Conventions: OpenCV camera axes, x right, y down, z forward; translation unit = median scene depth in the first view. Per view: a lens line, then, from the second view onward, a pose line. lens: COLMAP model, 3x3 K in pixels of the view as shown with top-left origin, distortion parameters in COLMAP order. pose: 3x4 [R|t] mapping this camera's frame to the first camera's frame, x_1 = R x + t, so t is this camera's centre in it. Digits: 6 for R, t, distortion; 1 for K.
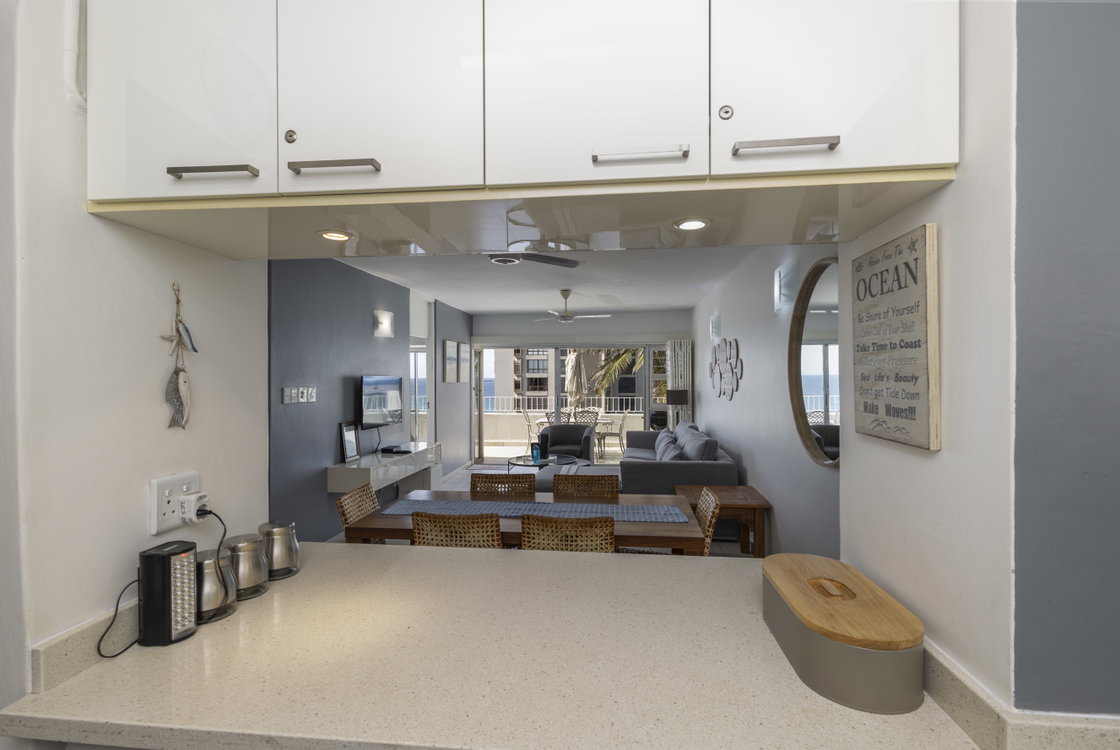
lens RADIAL K [[517.6, 0, 556.3], [0, 517.6, 379.4], [0, 0, 1]] dist [0.012576, -0.001927]
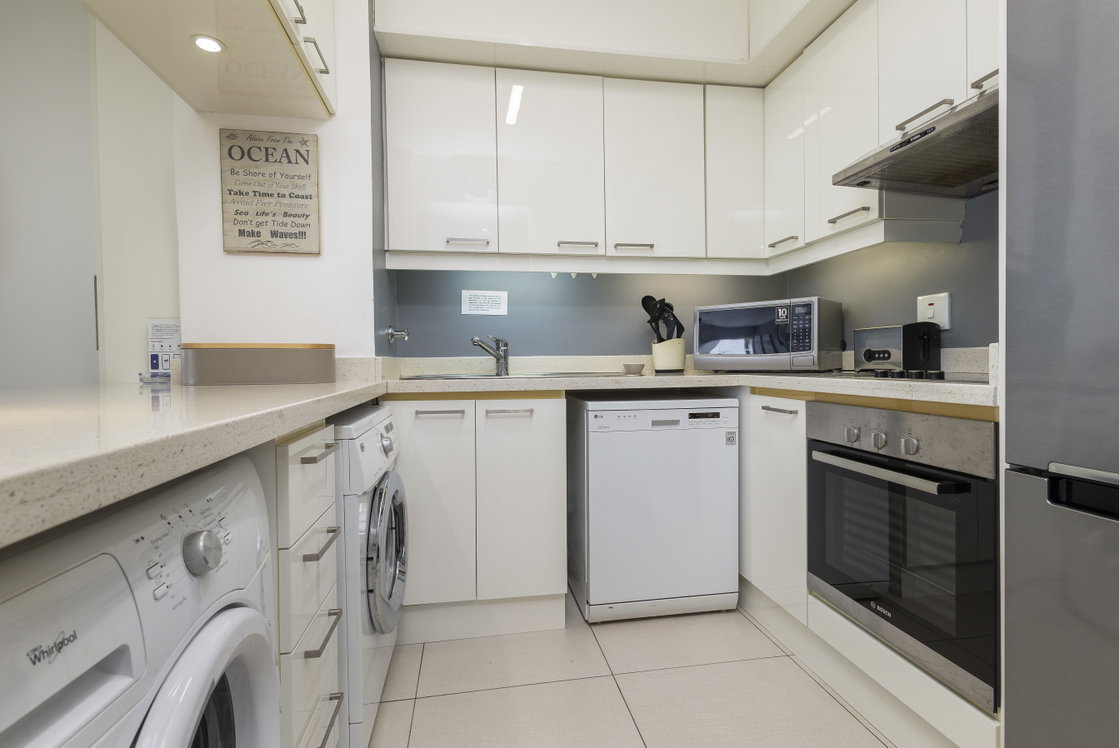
lens RADIAL K [[517.1, 0, 560.7], [0, 517.1, 368.2], [0, 0, 1]] dist [0.012576, -0.001927]
pose [[-0.292566, -0.011084, 0.956181, -1.283557], [0.010806, 0.999831, 0.014896, 0.500179], [-0.956184, 0.014691, -0.292397, 0.663464]]
